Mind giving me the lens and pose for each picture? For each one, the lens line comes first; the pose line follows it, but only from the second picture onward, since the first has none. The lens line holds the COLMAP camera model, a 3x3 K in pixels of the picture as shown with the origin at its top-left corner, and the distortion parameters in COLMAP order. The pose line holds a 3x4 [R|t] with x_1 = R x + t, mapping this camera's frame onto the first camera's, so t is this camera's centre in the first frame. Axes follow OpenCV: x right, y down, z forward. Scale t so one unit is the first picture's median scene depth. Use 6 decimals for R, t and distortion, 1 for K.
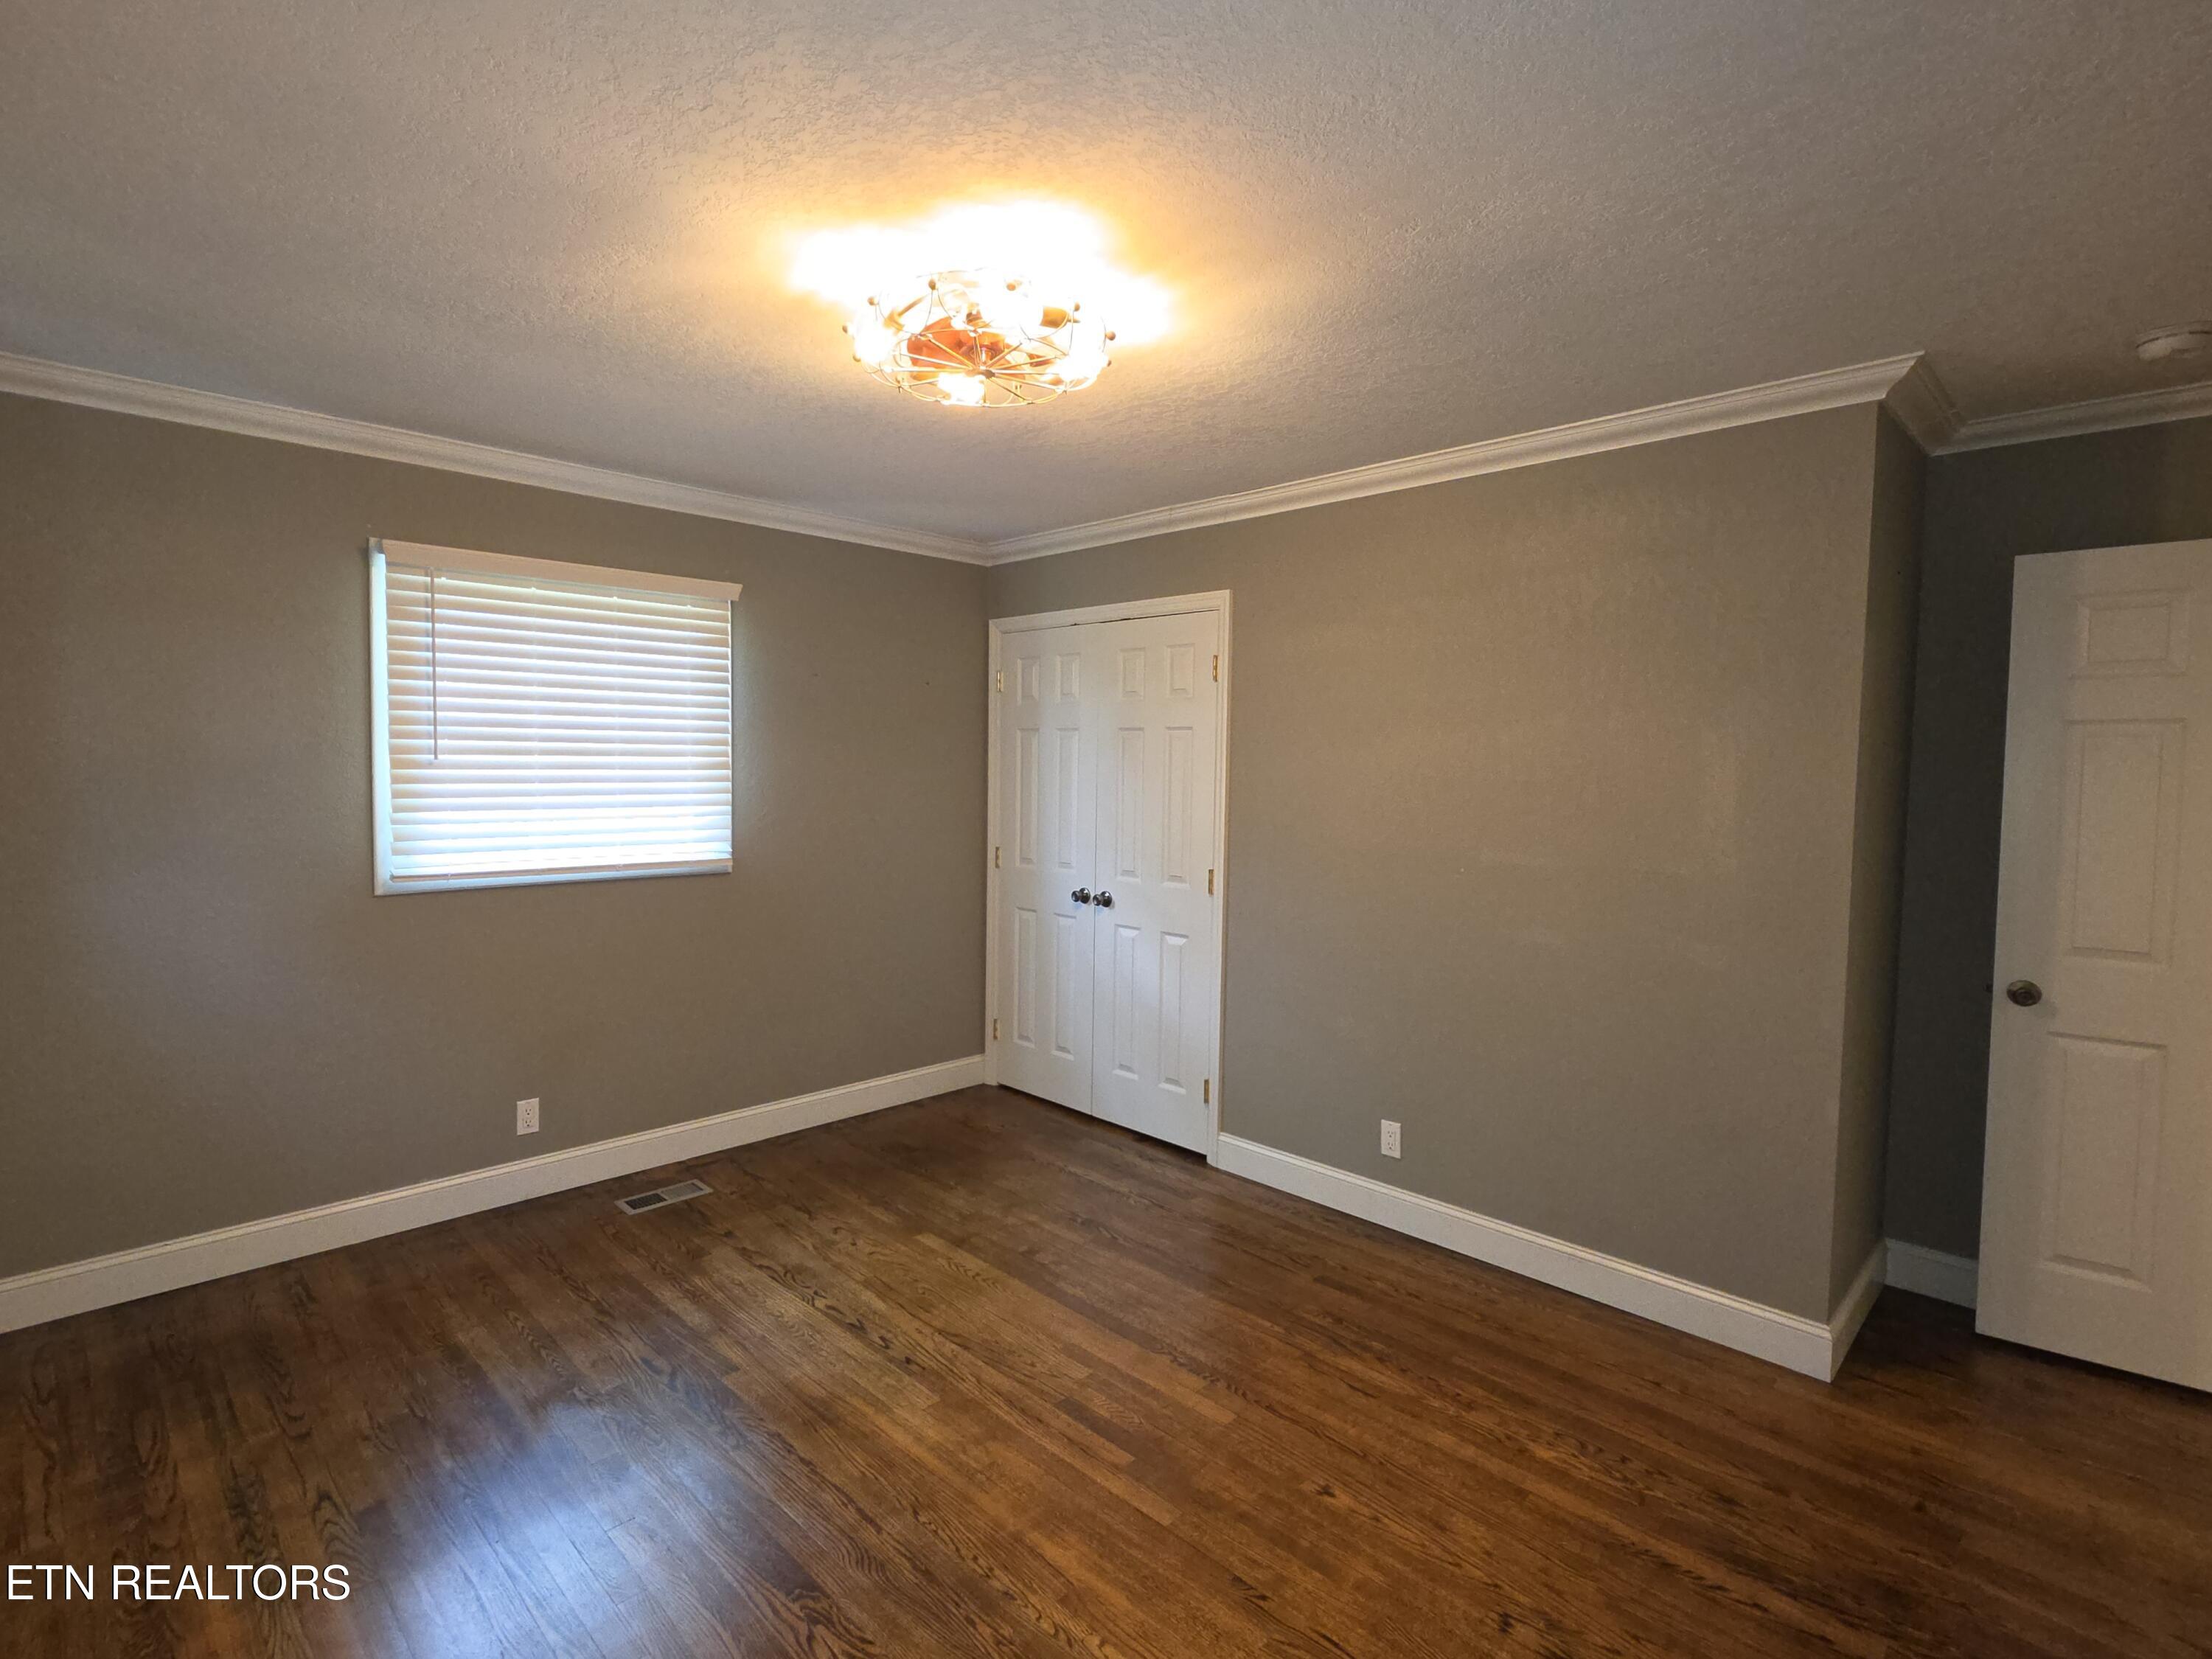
lens RADIAL K [[1080.1, 0, 1082.7], [0, 1080.1, 822.0], [0, 0, 1]] dist [-0.002782, 0.000701]
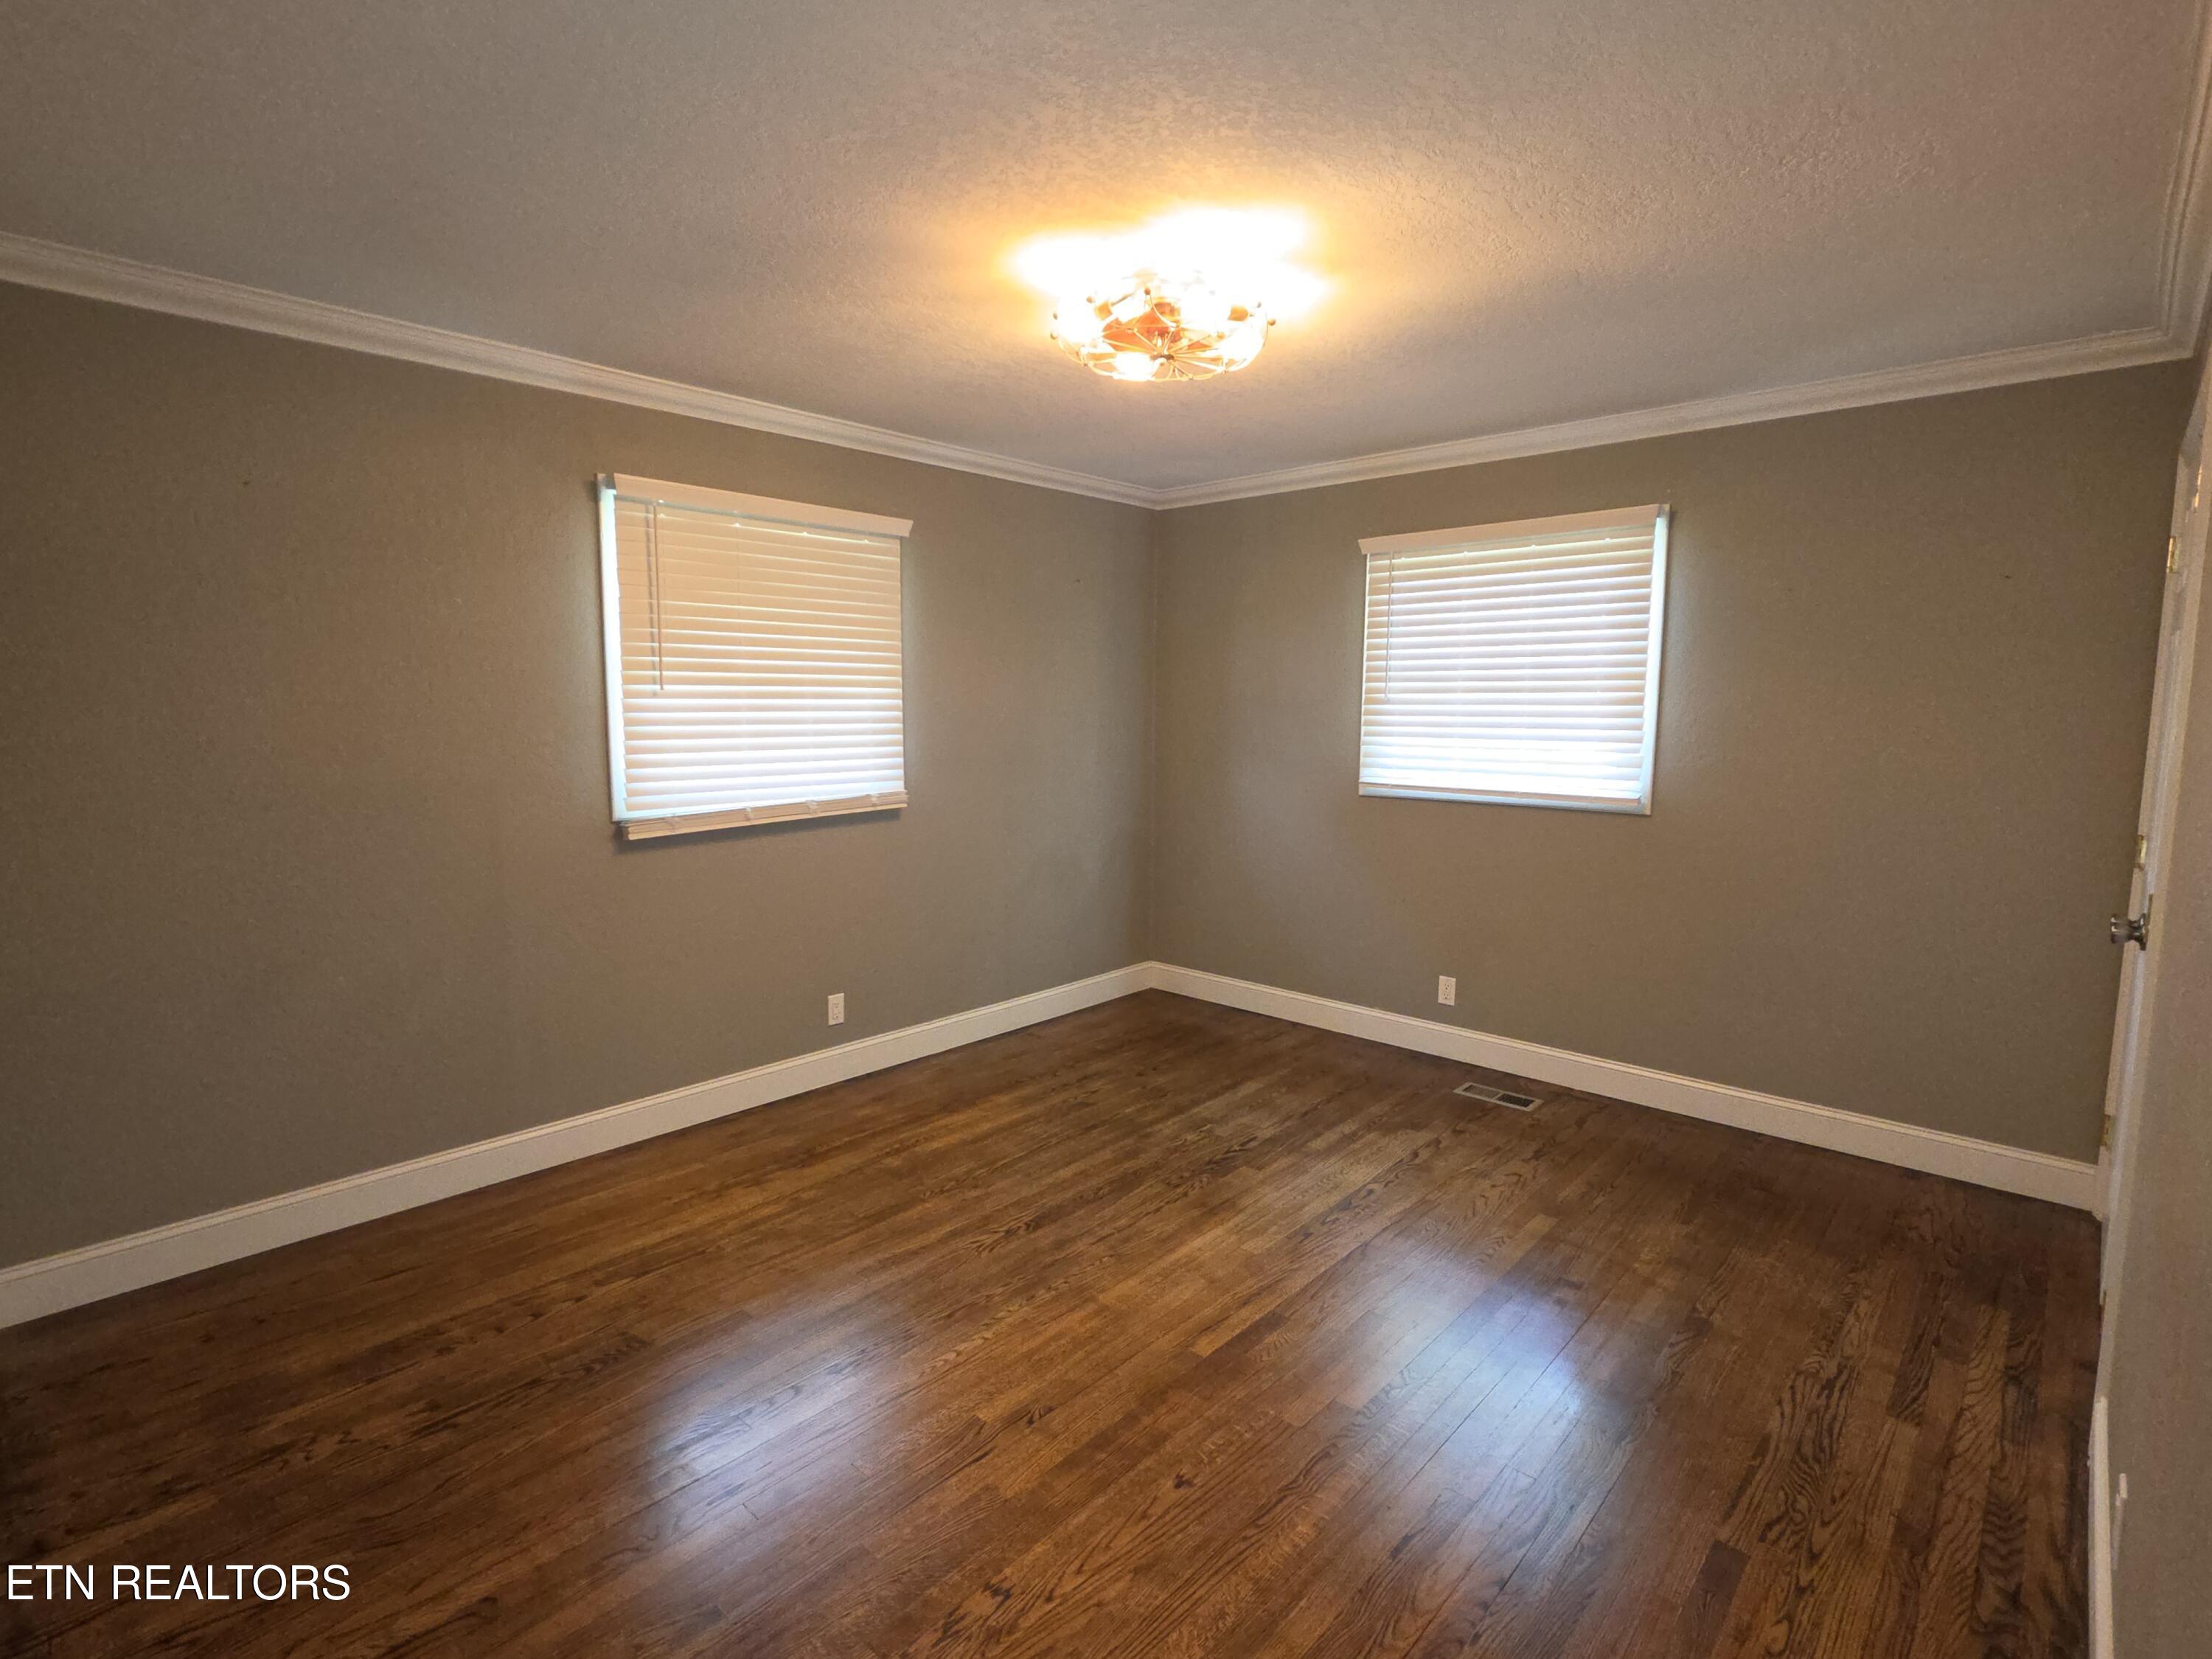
lens RADIAL K [[1080.1, 0, 1082.7], [0, 1080.1, 822.0], [0, 0, 1]] dist [-0.002782, 0.000701]
pose [[0.036362, 0.098530, -0.994470, 0.763257], [-0.058122, 0.993652, 0.096323, -0.011849], [0.997647, 0.054298, 0.041858, 0.602373]]
